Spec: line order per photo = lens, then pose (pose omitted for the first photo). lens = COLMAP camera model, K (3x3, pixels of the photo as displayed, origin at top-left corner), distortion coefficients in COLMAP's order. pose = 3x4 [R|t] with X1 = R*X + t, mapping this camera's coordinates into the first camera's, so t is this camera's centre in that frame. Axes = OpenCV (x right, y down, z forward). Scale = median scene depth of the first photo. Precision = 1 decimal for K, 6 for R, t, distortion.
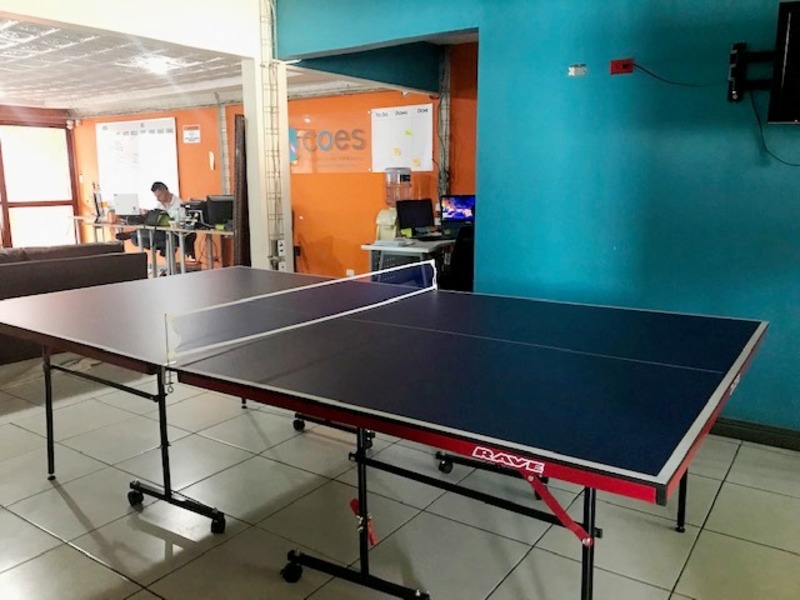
lens RADIAL K [[650.4, 0, 397.0], [0, 650.4, 302.6], [0, 0, 1]] dist [0.003783, 0.000967]
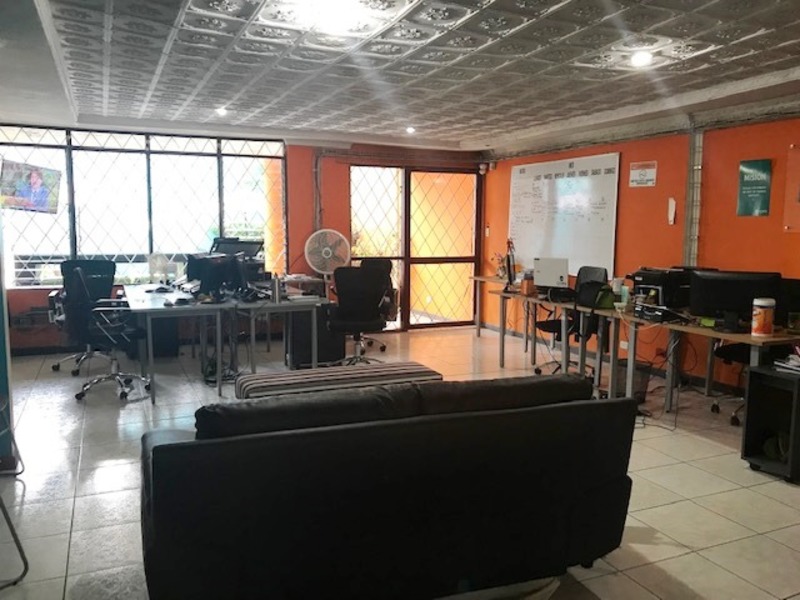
lens RADIAL K [[650.4, 0, 401.1], [0, 650.4, 302.0], [0, 0, 1]] dist [0.003783, 0.000967]
pose [[0.852404, 0.073576, -0.517682, -0.163840], [-0.111277, 0.992897, -0.042110, -0.062425], [0.510906, 0.093501, 0.854536, 0.276530]]
